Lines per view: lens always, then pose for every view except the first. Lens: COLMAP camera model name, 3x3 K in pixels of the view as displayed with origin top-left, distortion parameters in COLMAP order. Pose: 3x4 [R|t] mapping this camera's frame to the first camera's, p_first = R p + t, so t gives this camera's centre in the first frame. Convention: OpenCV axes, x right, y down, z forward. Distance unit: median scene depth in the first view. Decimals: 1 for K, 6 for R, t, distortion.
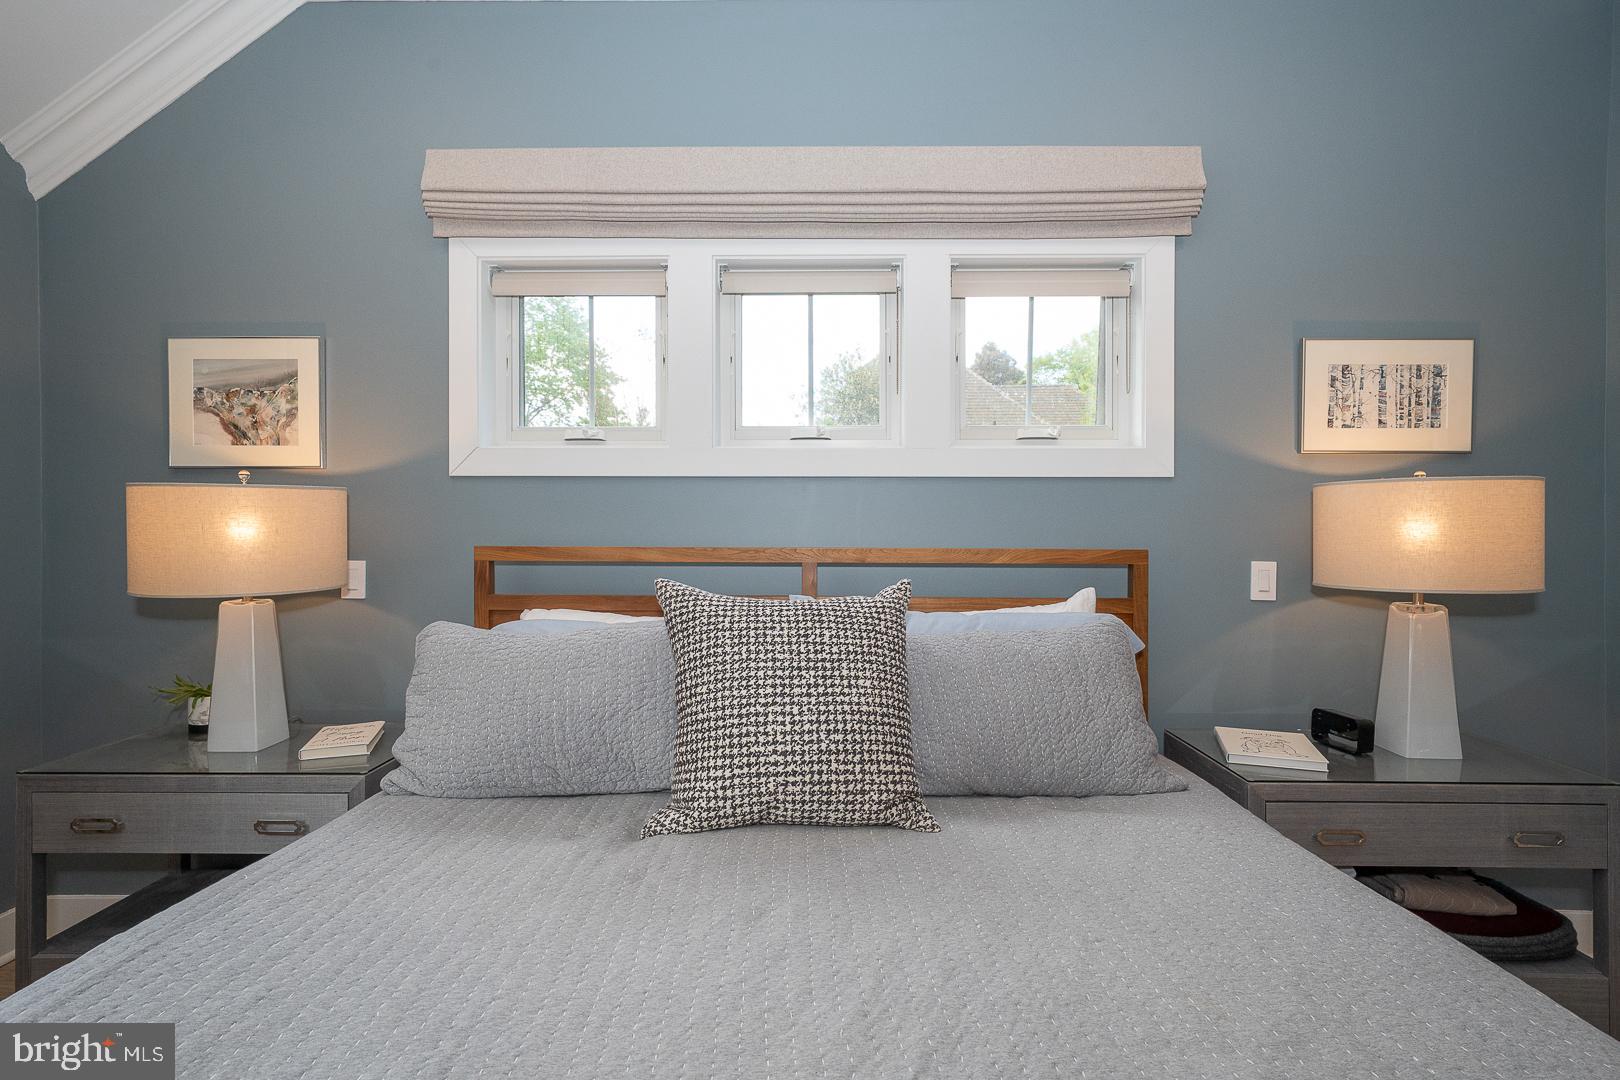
lens RADIAL K [[801.8, 0, 811.8], [0, 801.8, 530.4], [0, 0, 1]] dist [0.002278, 0.000078]
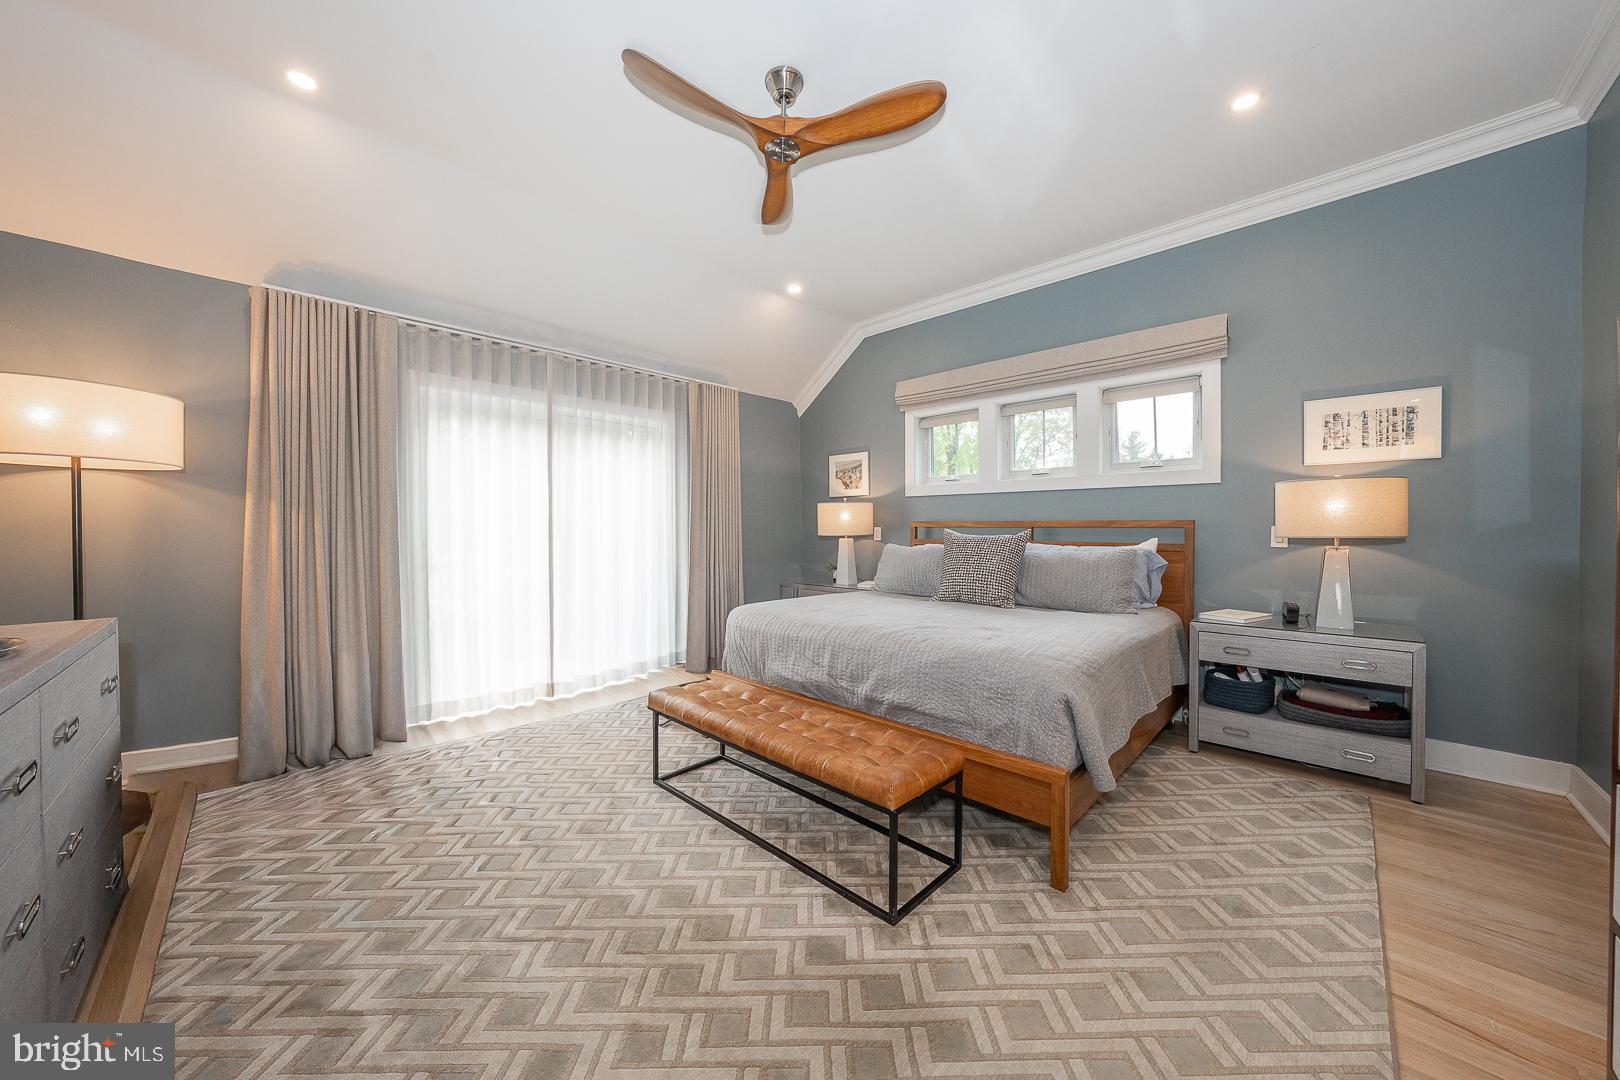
lens RADIAL K [[555.5, 0, 807.2], [0, 555.5, 534.3], [0, 0, 1]] dist [-0.025501, 0.006068]
pose [[0.727616, 0.006679, -0.685952, 0.642848], [-0.005334, 0.999977, 0.004079, 0.058234], [0.685964, 0.000691, 0.727635, -0.653643]]
